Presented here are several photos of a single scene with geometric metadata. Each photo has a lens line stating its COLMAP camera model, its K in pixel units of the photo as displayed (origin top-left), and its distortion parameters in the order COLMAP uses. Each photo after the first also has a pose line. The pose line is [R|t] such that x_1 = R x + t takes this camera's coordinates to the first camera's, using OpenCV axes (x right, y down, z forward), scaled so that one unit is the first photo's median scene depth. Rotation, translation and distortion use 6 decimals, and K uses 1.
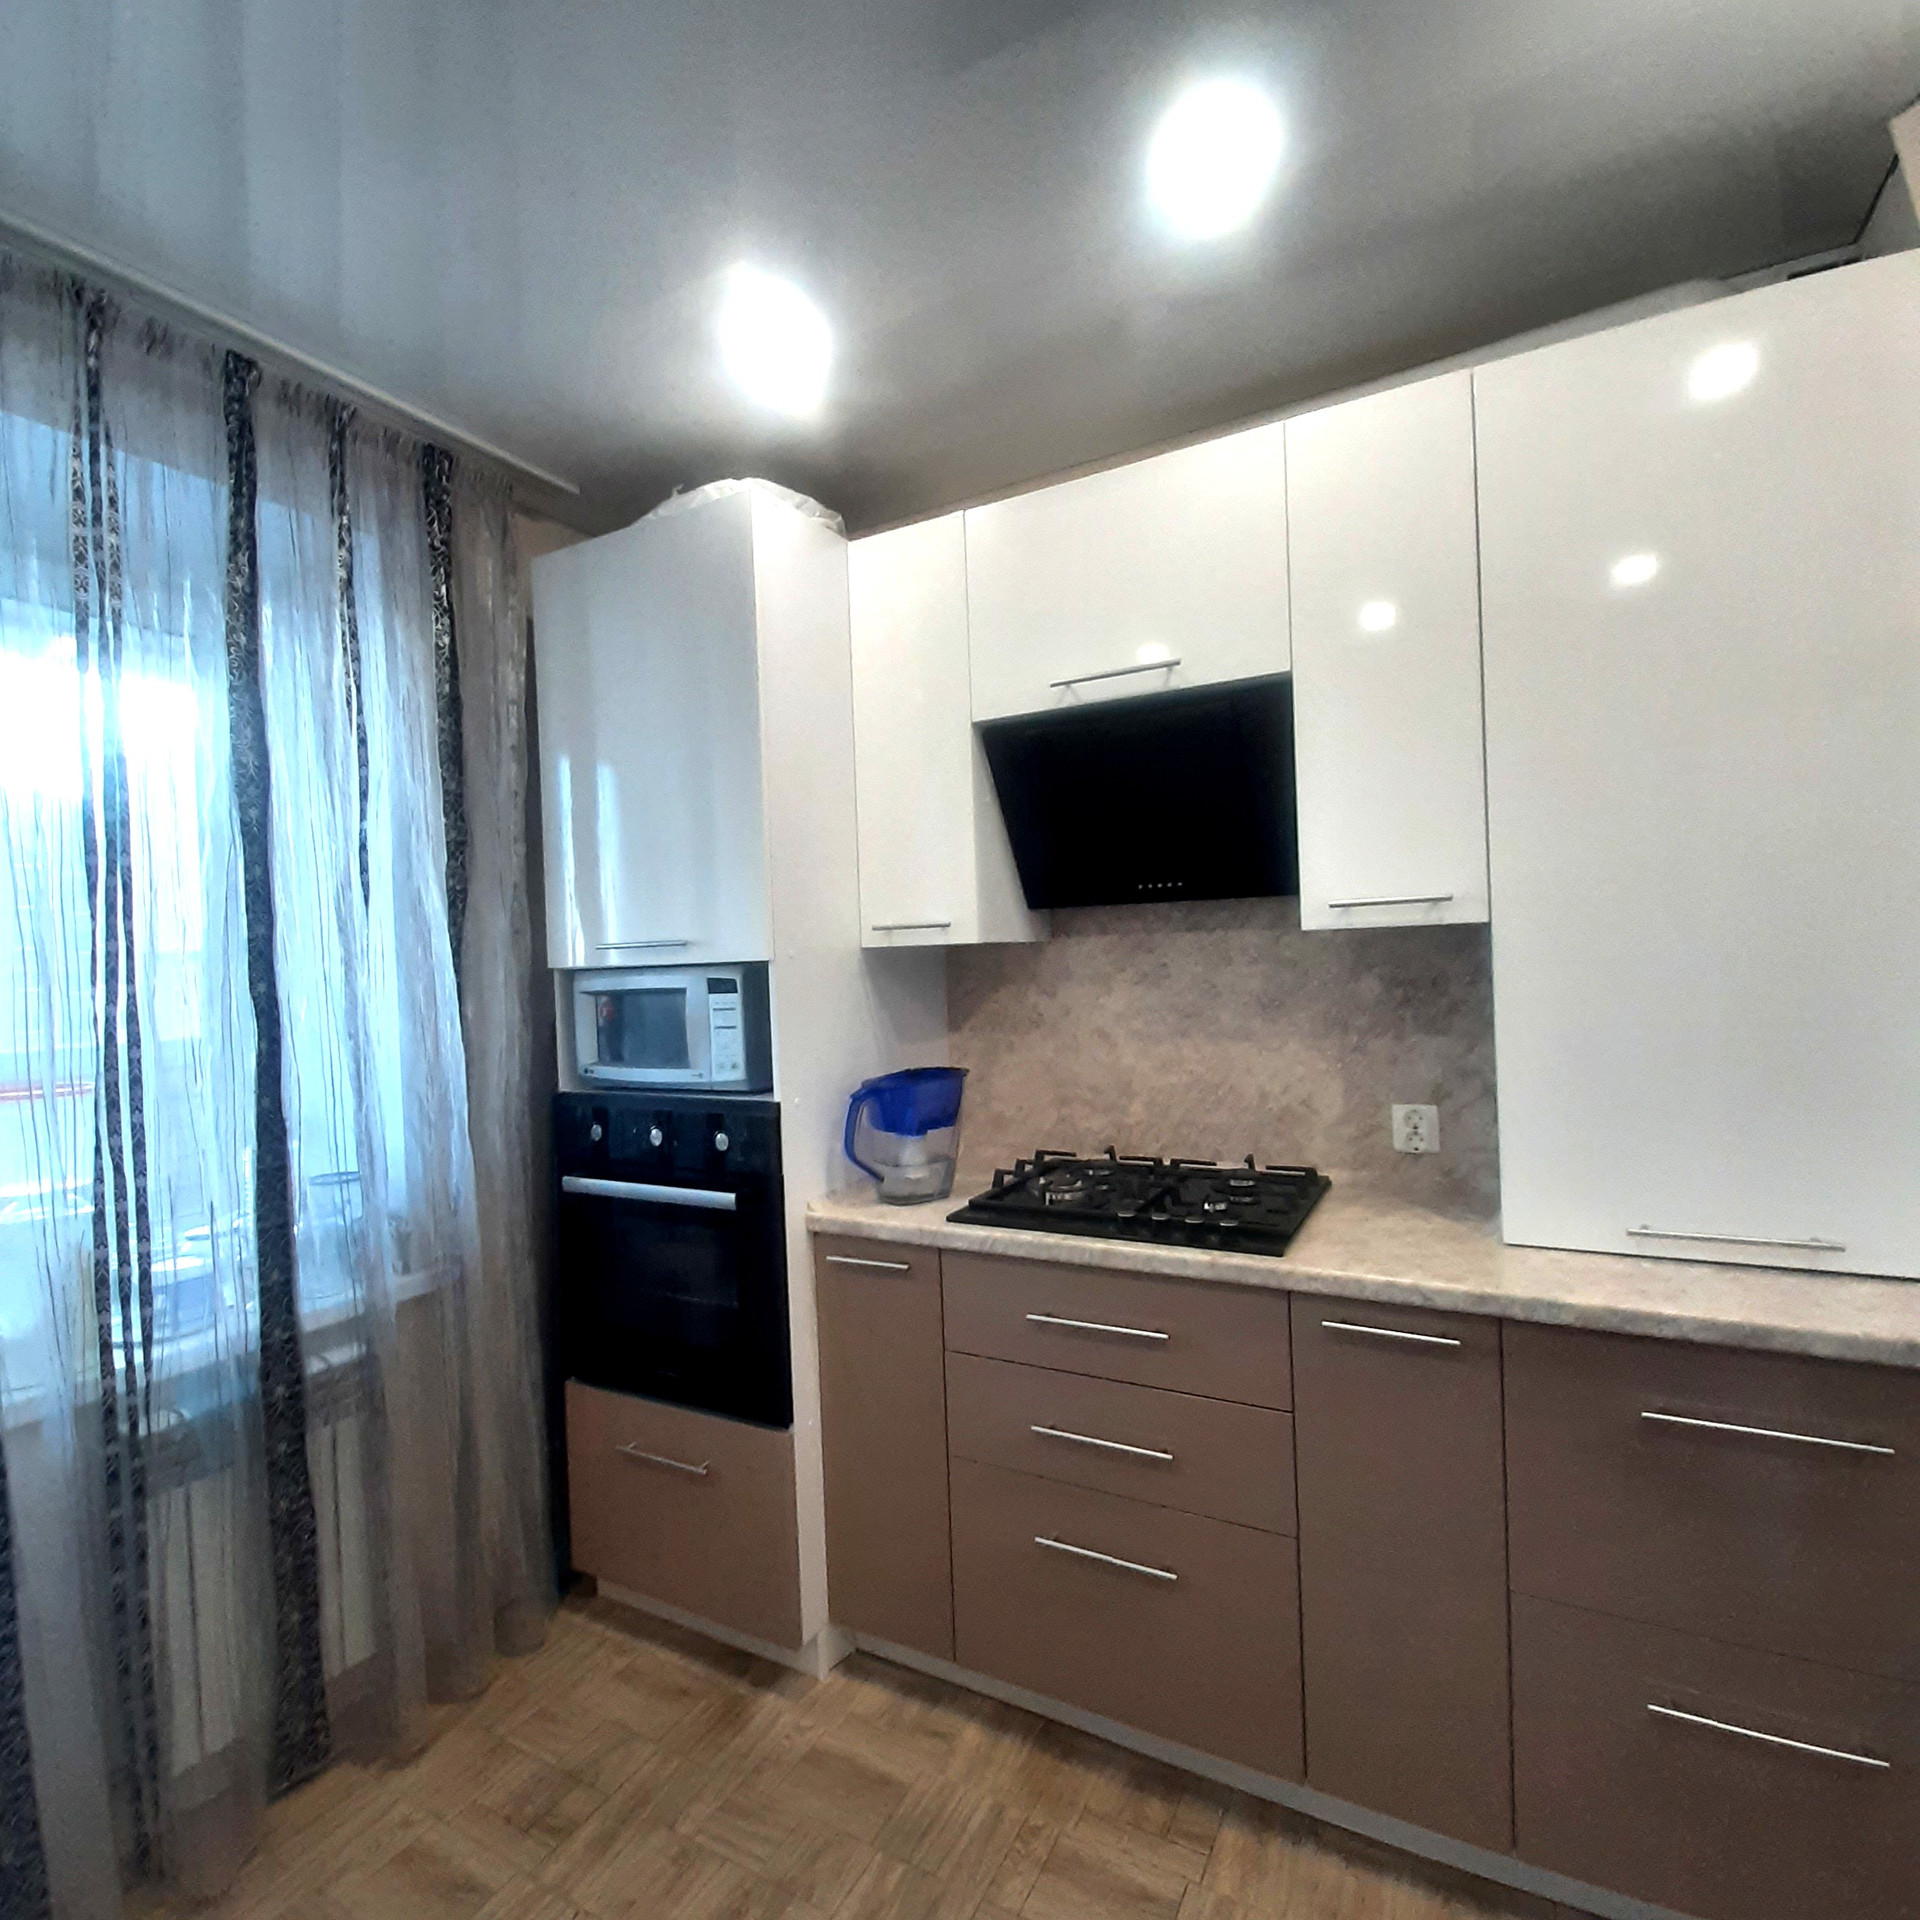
lens RADIAL K [[1006.6, 0, 935.2], [0, 1006.6, 964.4], [0, 0, 1]] dist [0.010158, -0.007982]
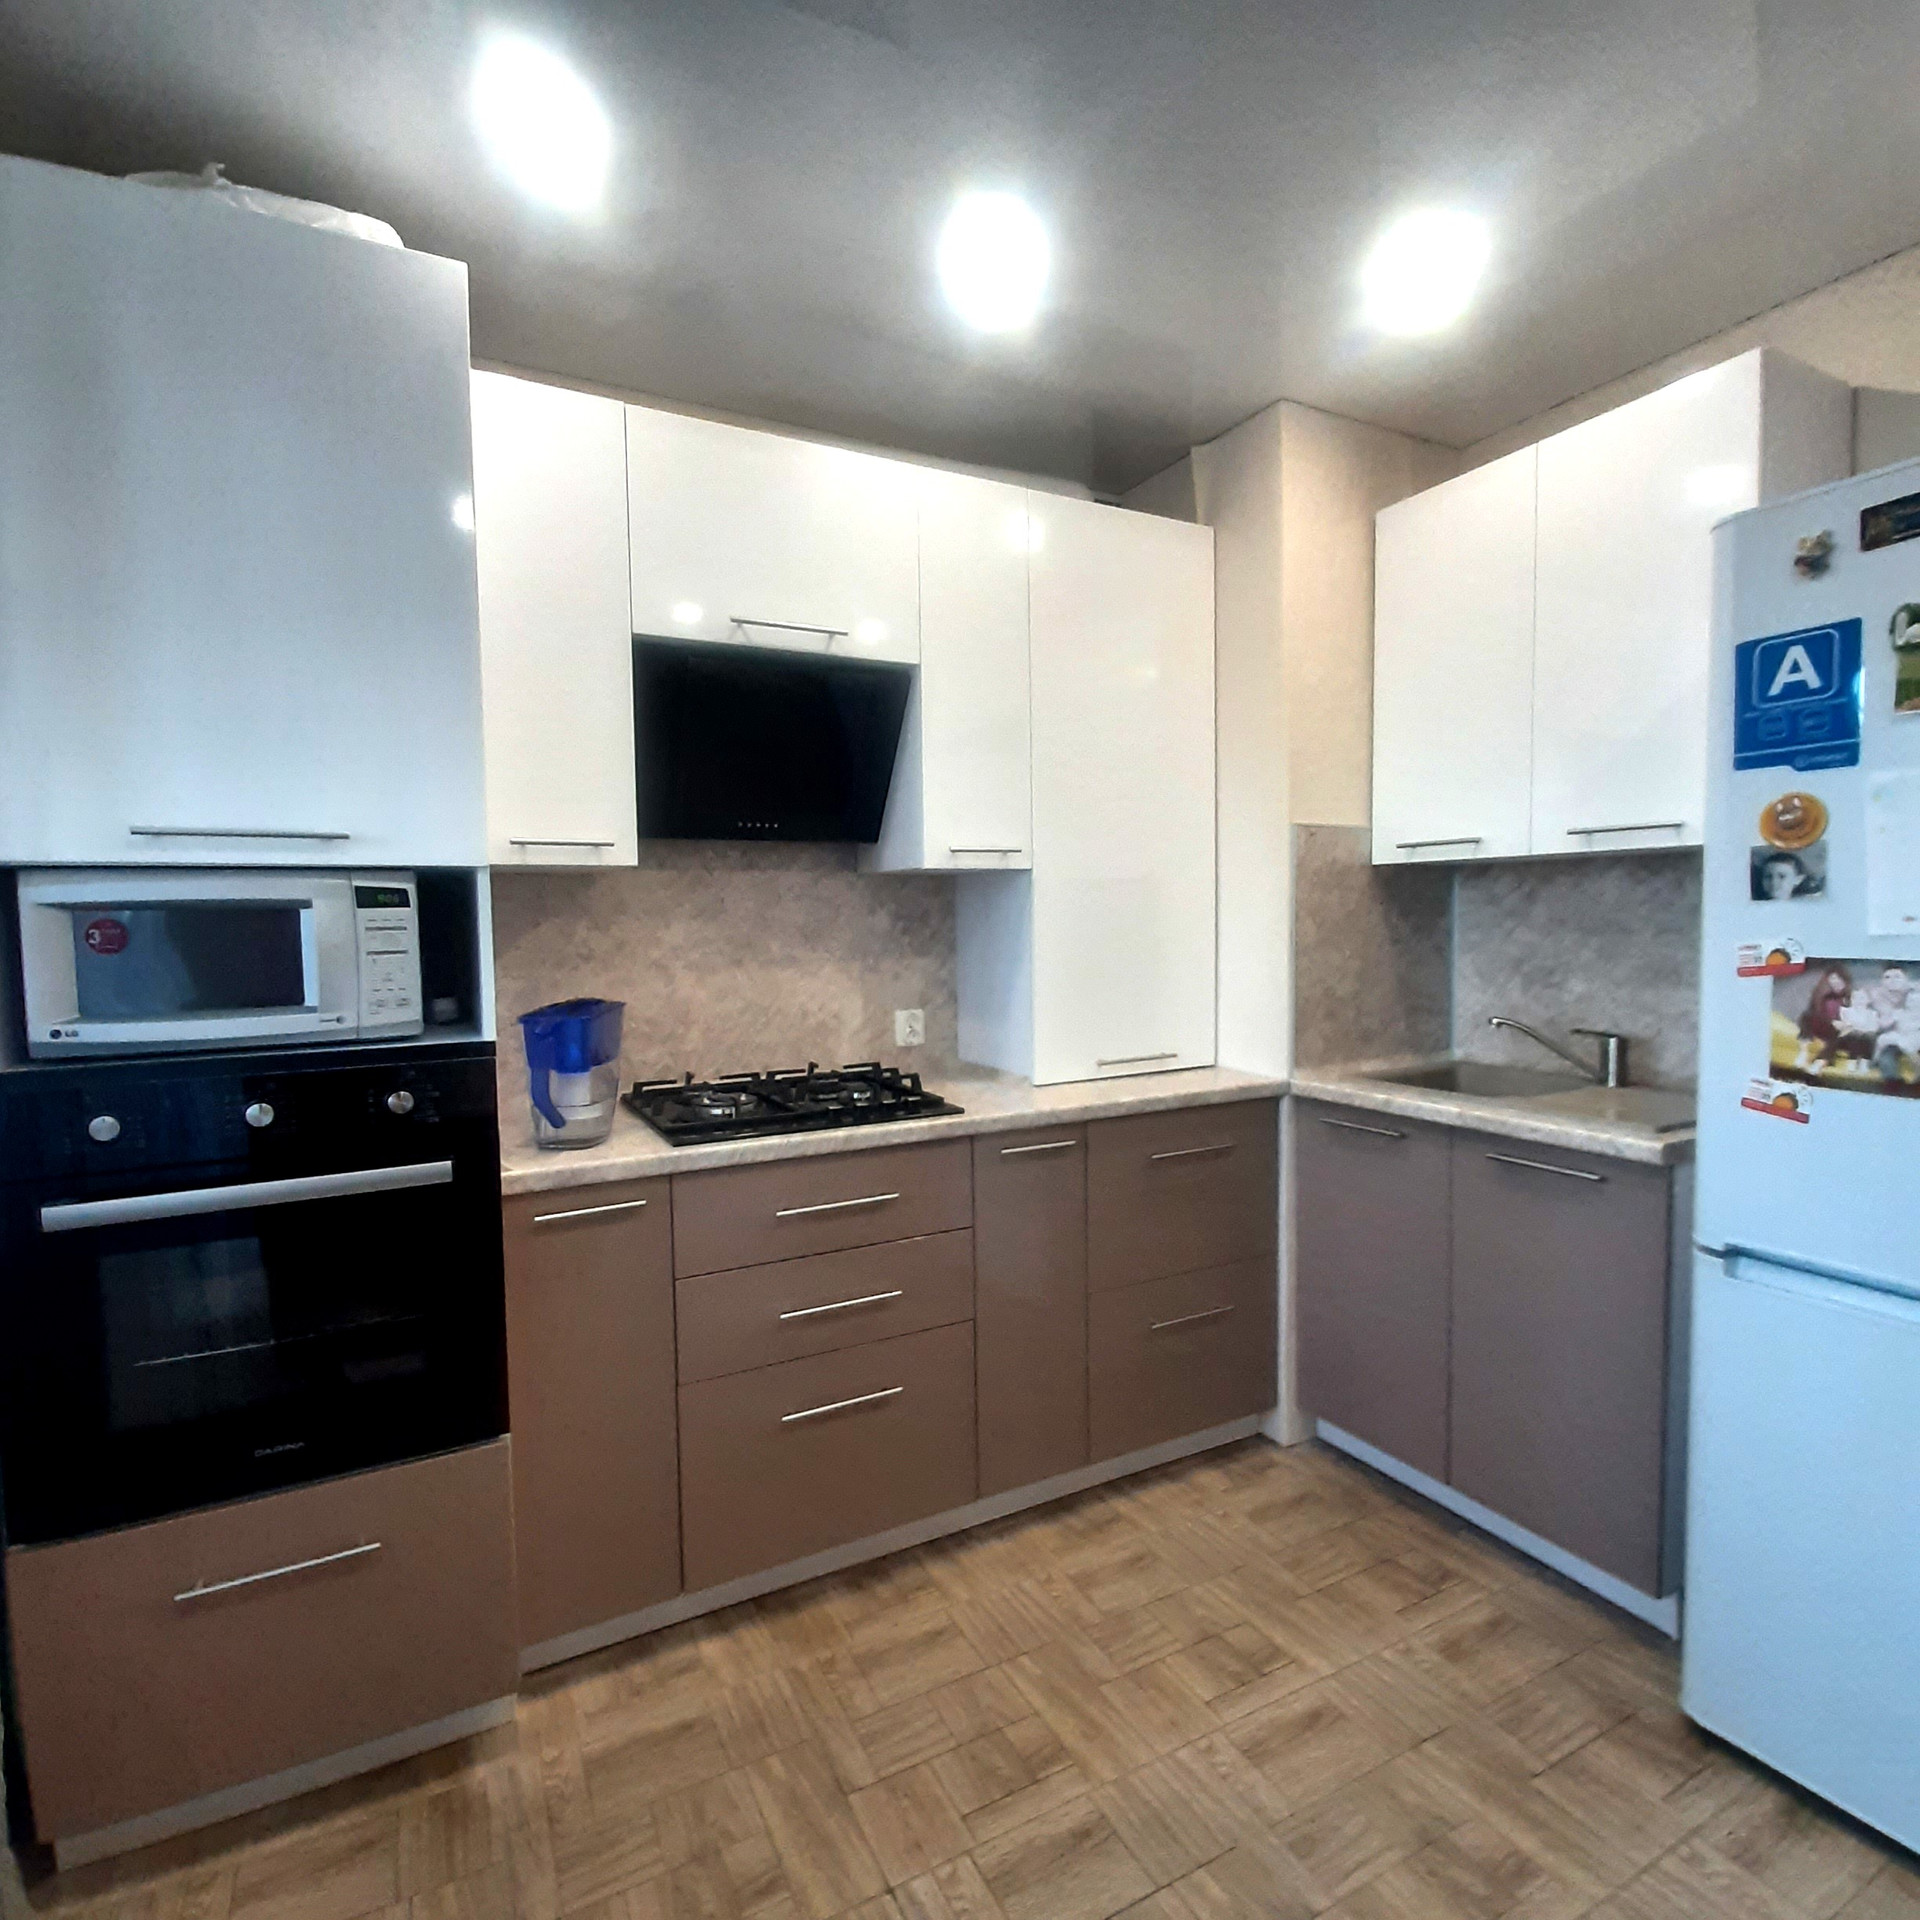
lens RADIAL K [[1006.6, 0, 935.2], [0, 1006.6, 964.4], [0, 0, 1]] dist [0.010158, -0.007982]
pose [[0.557545, -0.013542, 0.830036, -0.607209], [0.002163, 0.999887, 0.014860, 0.060372], [-0.830144, -0.006489, 0.557512, 0.234477]]
